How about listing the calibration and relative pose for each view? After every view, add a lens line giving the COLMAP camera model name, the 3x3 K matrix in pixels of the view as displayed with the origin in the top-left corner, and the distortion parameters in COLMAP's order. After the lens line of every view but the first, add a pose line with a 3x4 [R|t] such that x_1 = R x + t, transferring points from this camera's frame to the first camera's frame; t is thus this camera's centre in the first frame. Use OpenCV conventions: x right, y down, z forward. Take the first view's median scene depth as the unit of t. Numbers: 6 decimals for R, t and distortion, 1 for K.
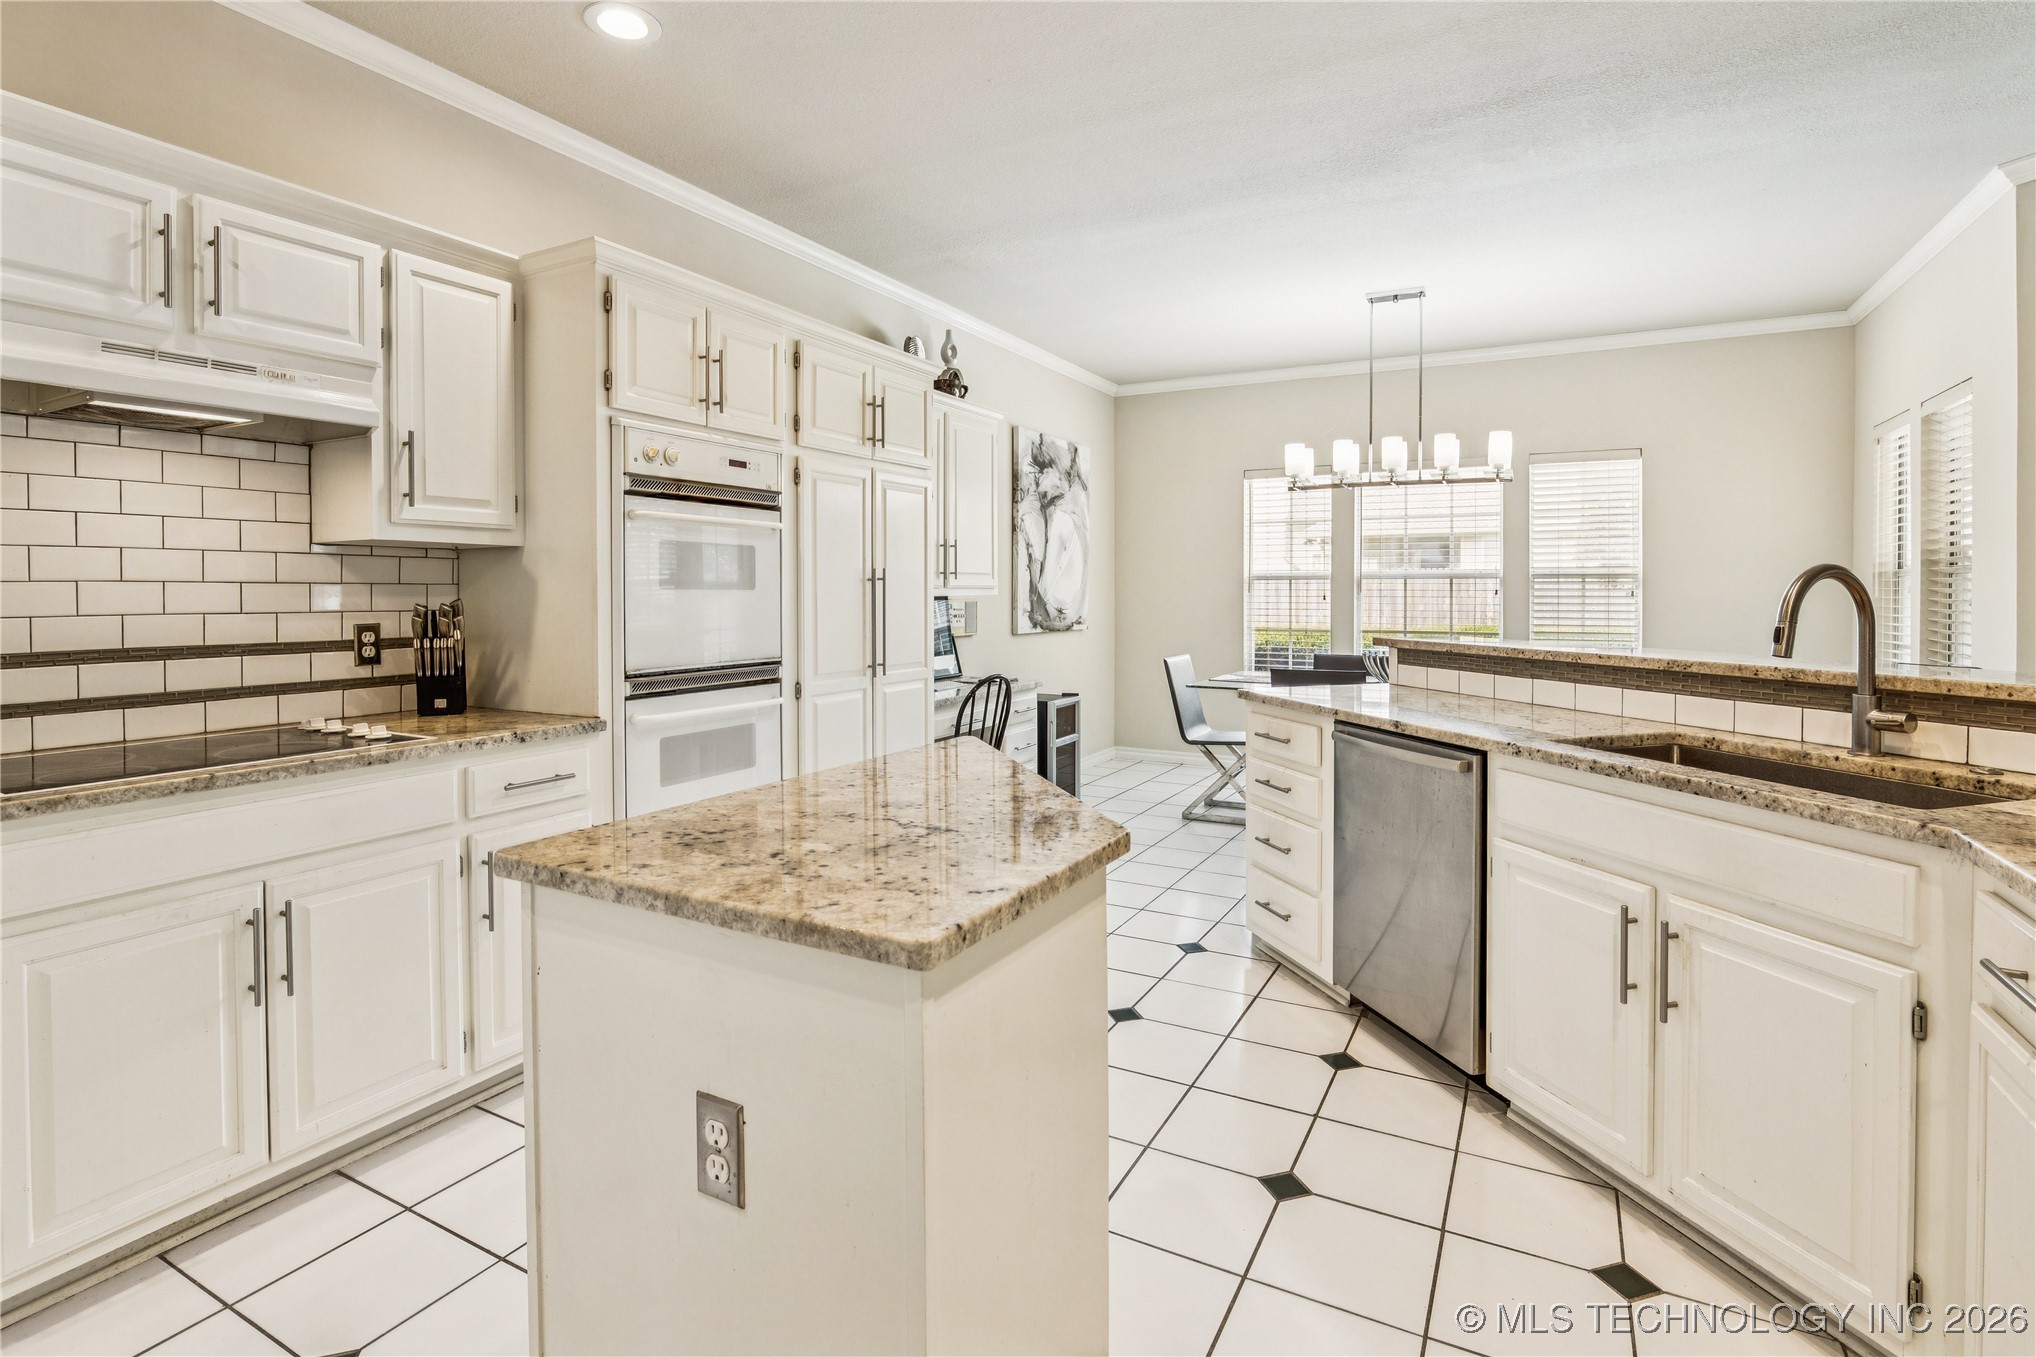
lens RADIAL K [[971.8, 0, 1003.2], [0, 971.8, 591.4], [0, 0, 1]] dist [-0.023969, 0.007265]
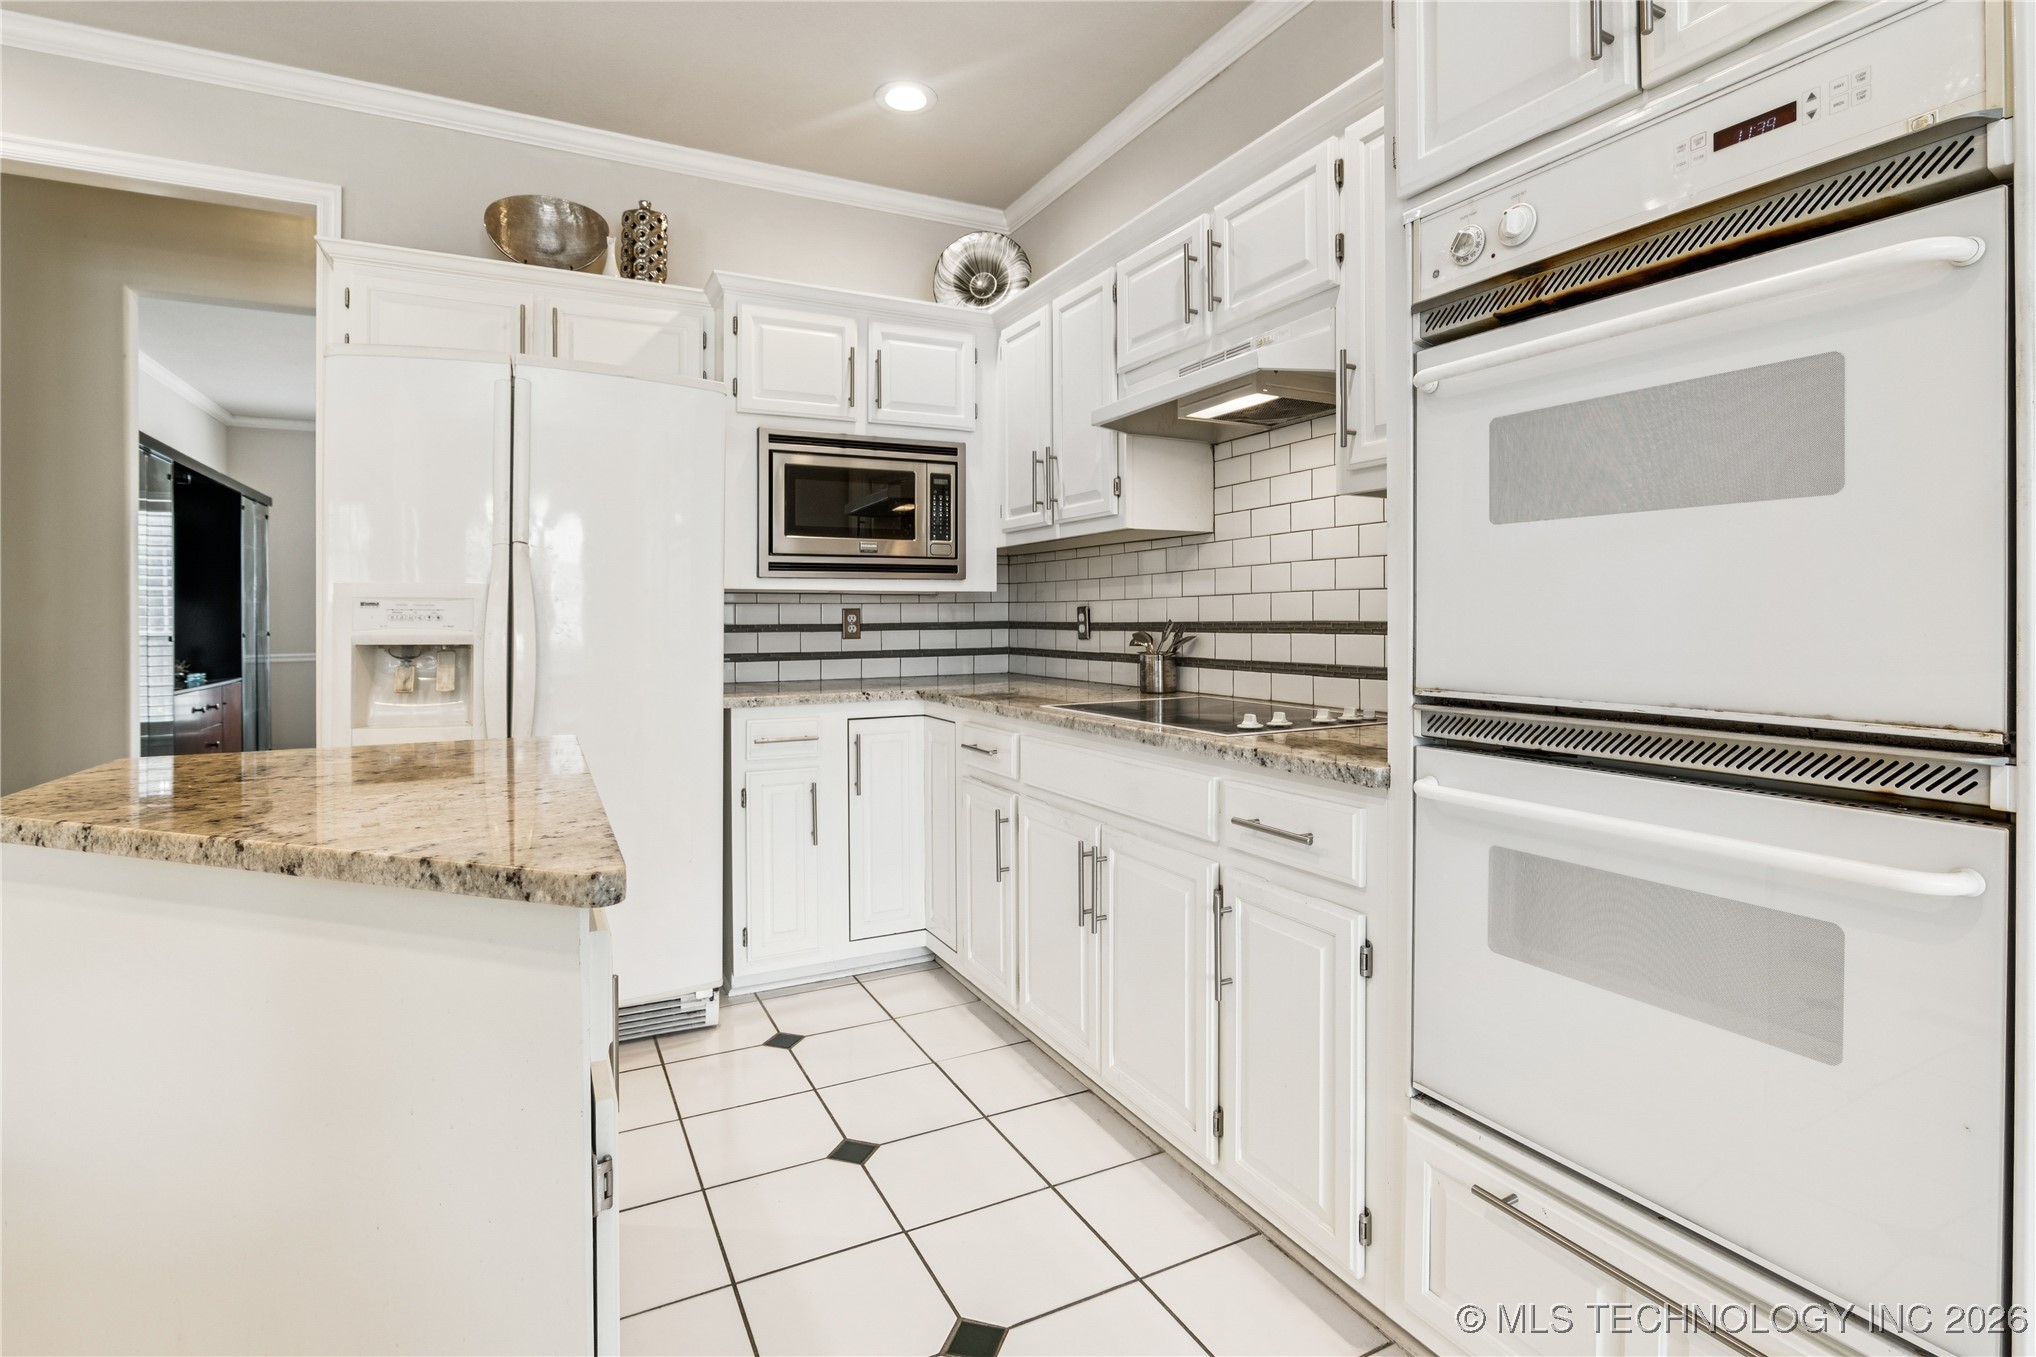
lens RADIAL K [[971.8, 0, 1032.4], [0, 971.8, 610.4], [0, 0, 1]] dist [-0.023969, 0.007265]
pose [[-0.541552, -0.003835, -0.840658, 0.144296], [0.001494, 0.999984, -0.005524, 0.038633], [0.840666, -0.004247, -0.541538, 0.994080]]
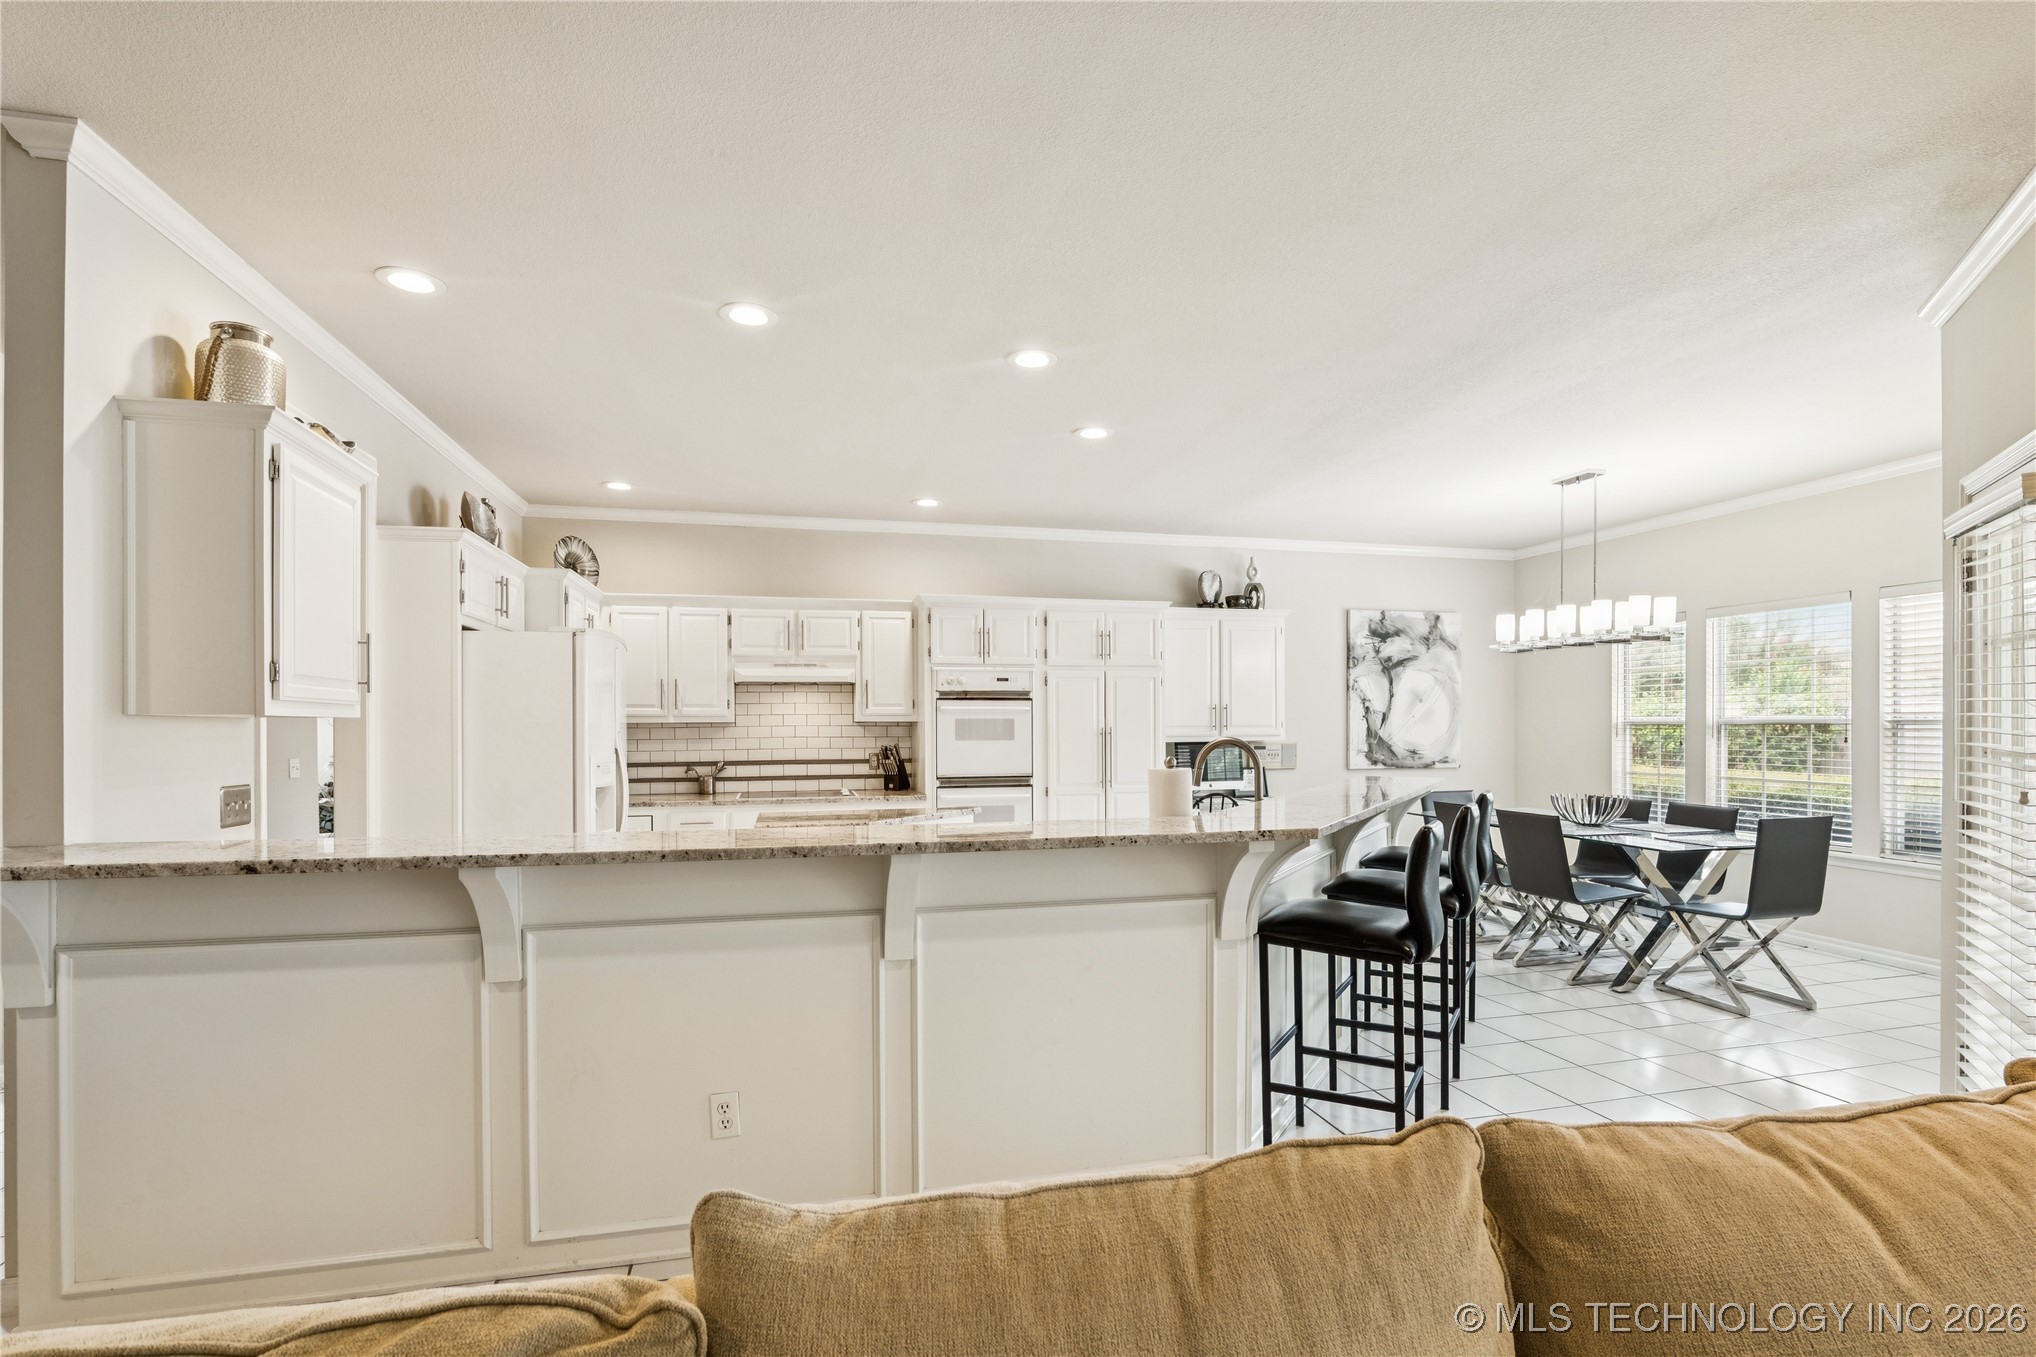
lens RADIAL K [[971.8, 0, 1033.9], [0, 971.8, 721.8], [0, 0, 1]] dist [-0.023969, 0.007265]
pose [[0.696652, -0.001853, -0.717407, 1.309292], [0.003081, 0.999995, 0.000409, -0.042946], [0.717403, -0.002496, 0.696654, -0.421381]]
